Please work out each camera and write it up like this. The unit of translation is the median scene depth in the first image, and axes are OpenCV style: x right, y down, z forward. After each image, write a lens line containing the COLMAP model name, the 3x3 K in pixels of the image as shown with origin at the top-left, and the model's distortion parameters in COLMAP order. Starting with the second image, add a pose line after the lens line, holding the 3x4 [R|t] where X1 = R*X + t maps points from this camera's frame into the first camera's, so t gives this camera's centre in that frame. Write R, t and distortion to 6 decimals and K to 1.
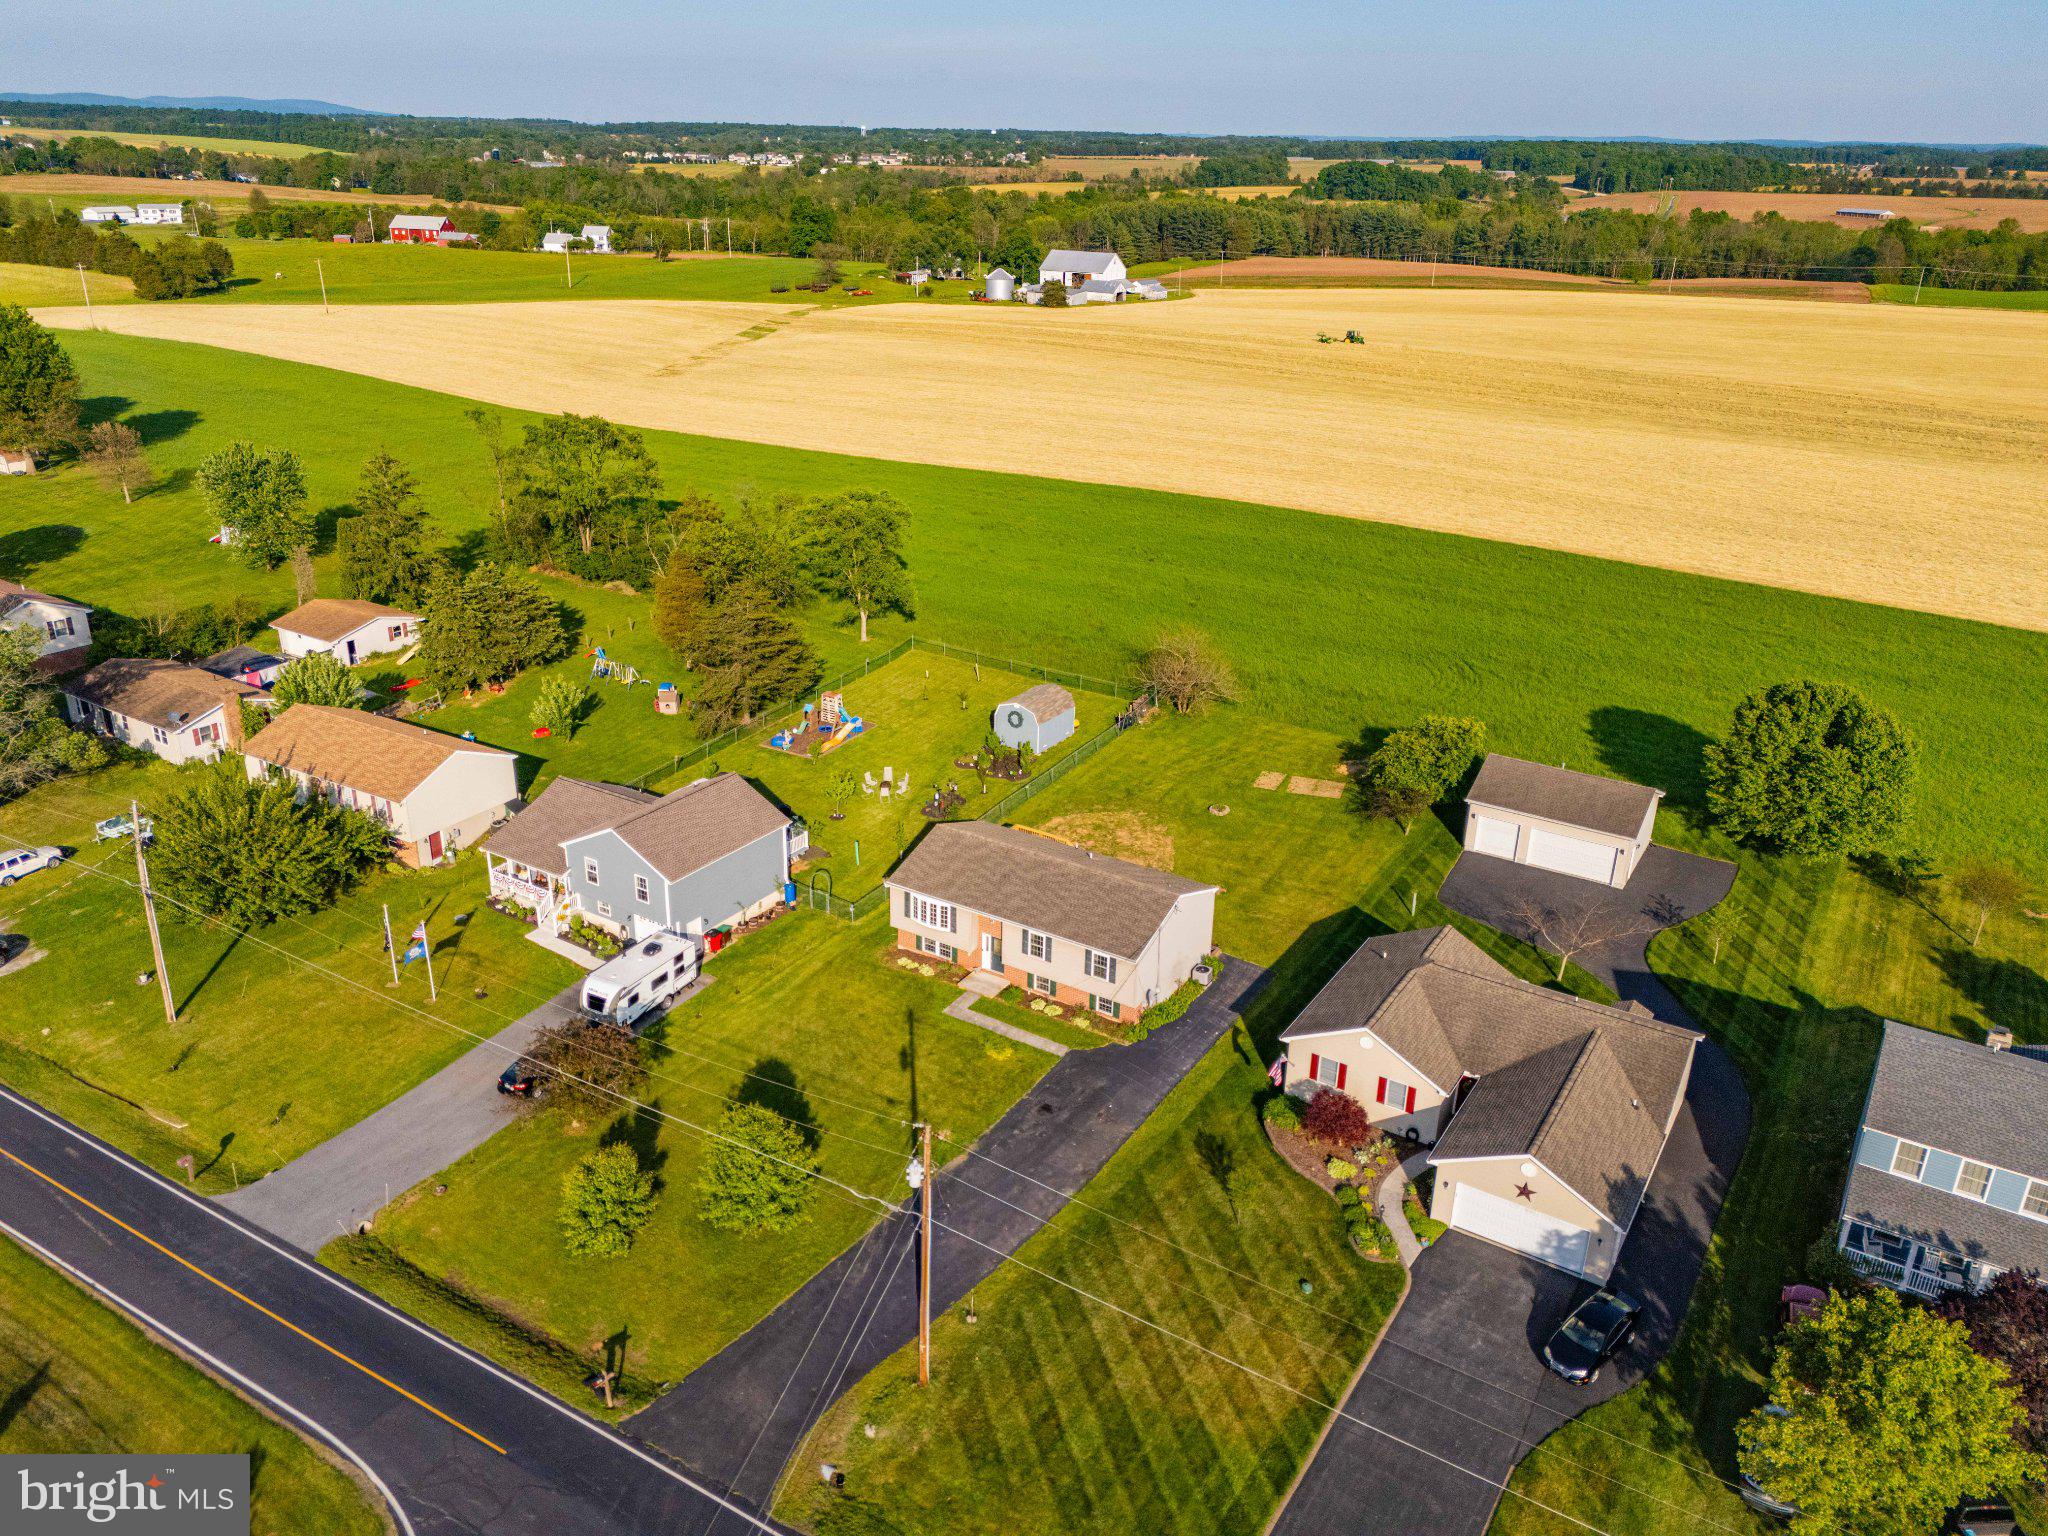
lens RADIAL K [[1495.0, 0, 1027.9], [0, 1495.0, 771.8], [0, 0, 1]] dist [0.103070, -0.121984]
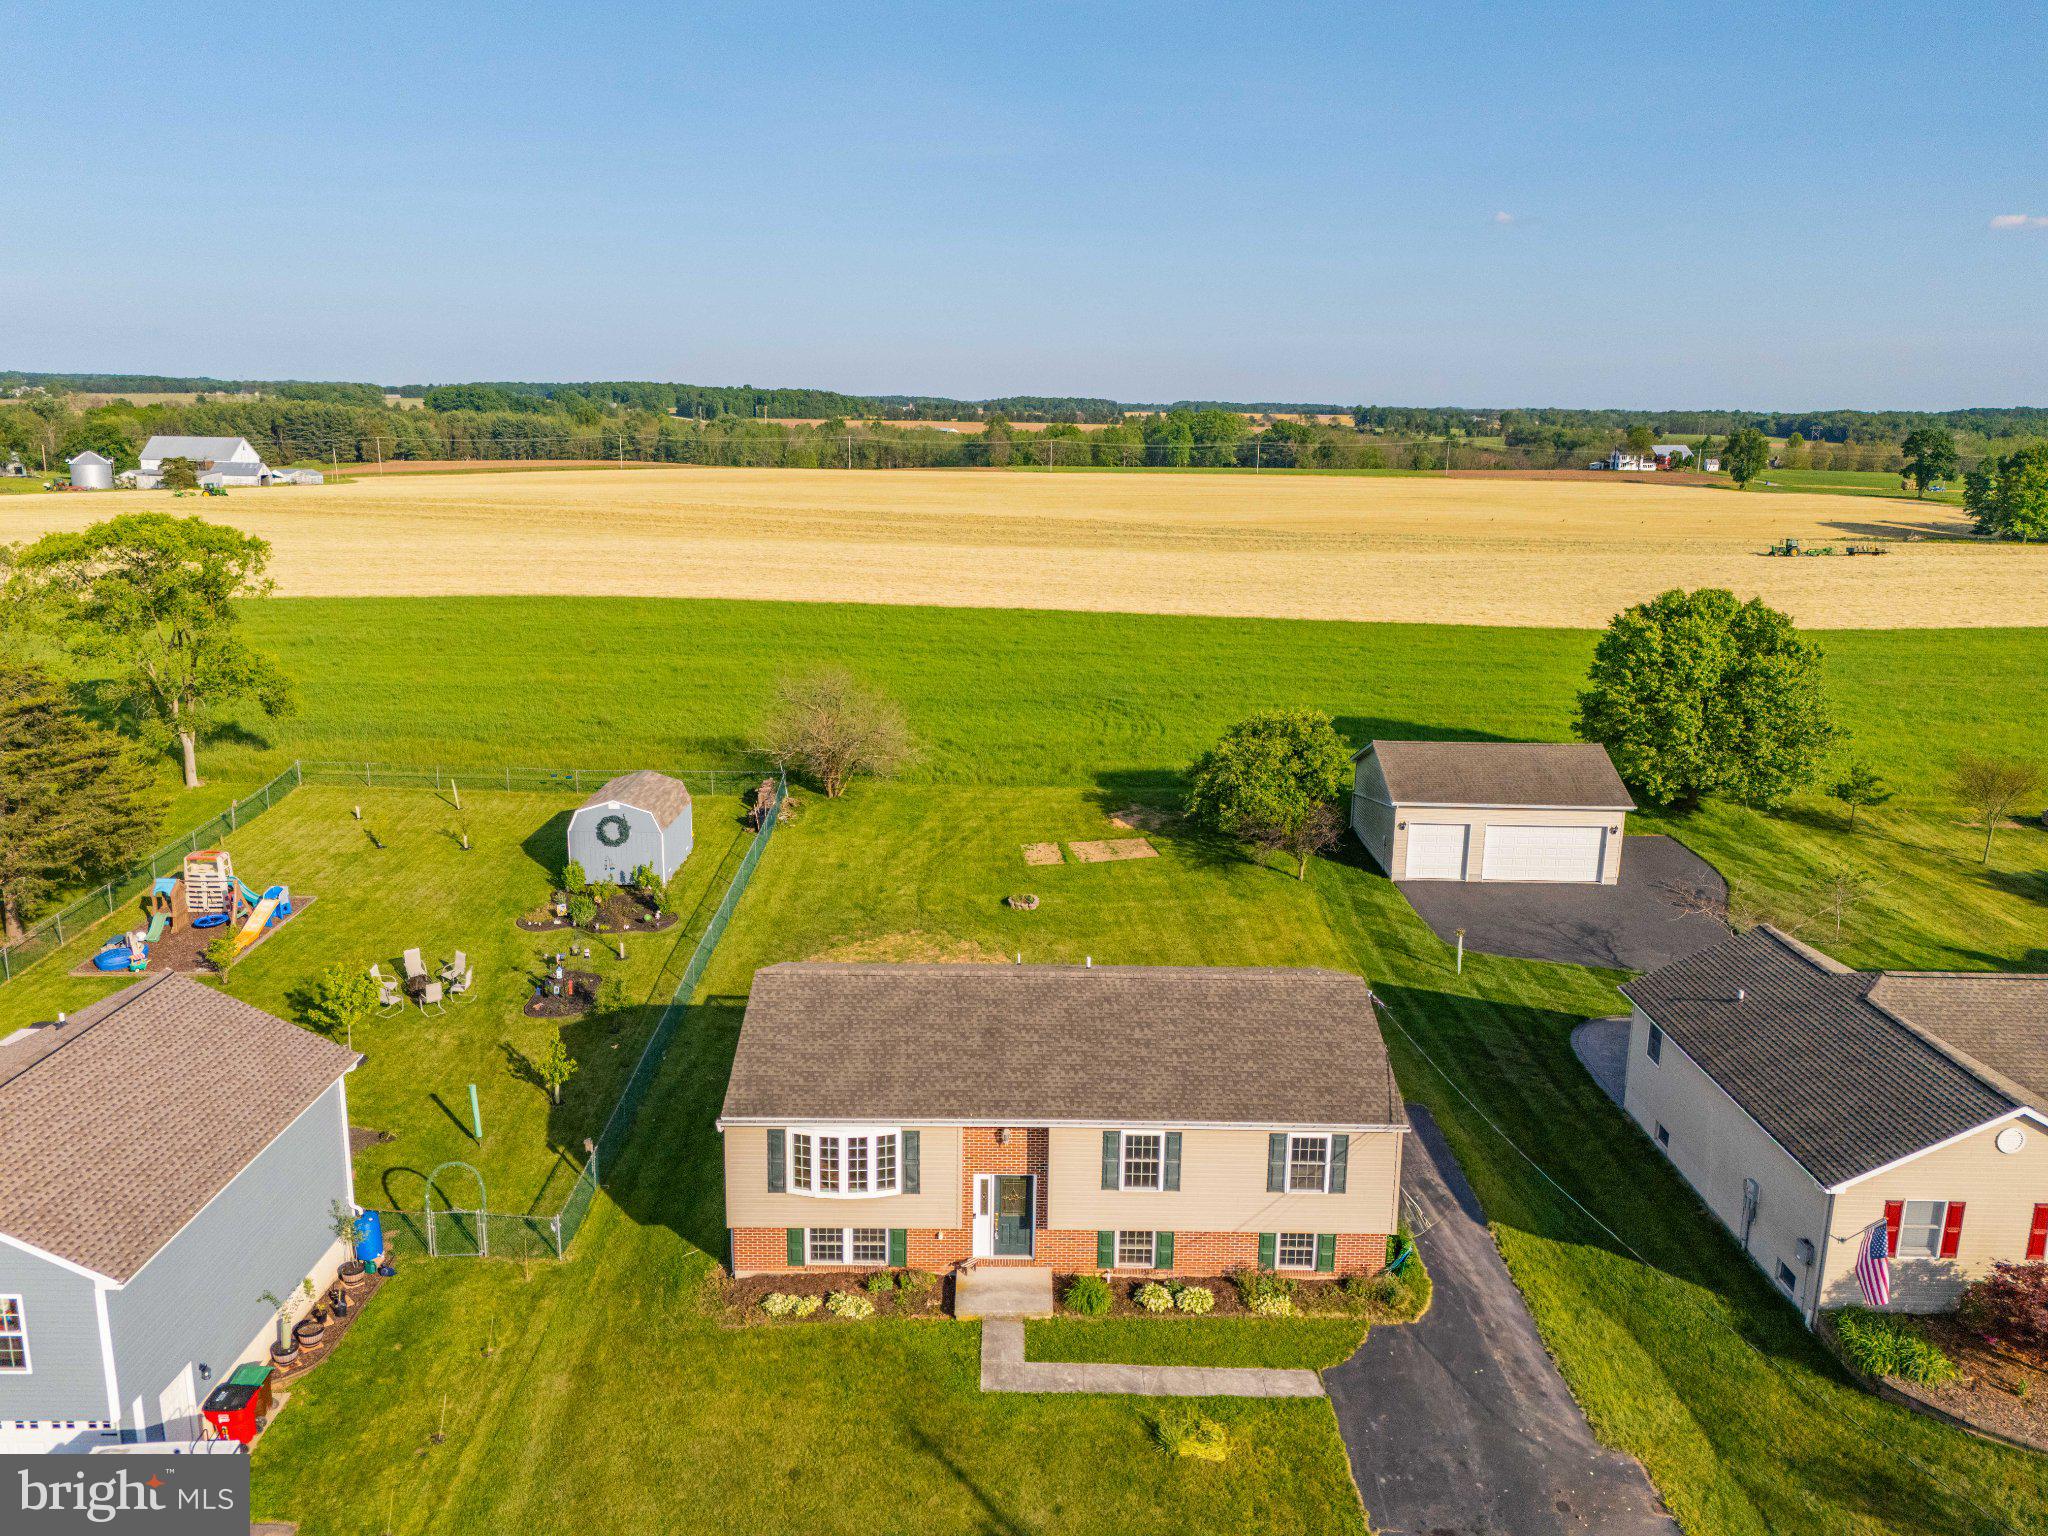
lens RADIAL K [[1504.0, 0, 1024.4], [0, 1504.0, 762.9], [0, 0, 1]] dist [0.081237, -0.078239]
pose [[0.846605, -0.132182, 0.515547, -0.205916], [0.210079, 0.973008, -0.095508, 0.033015], [-0.489007, 0.189163, 0.851522, 0.537643]]
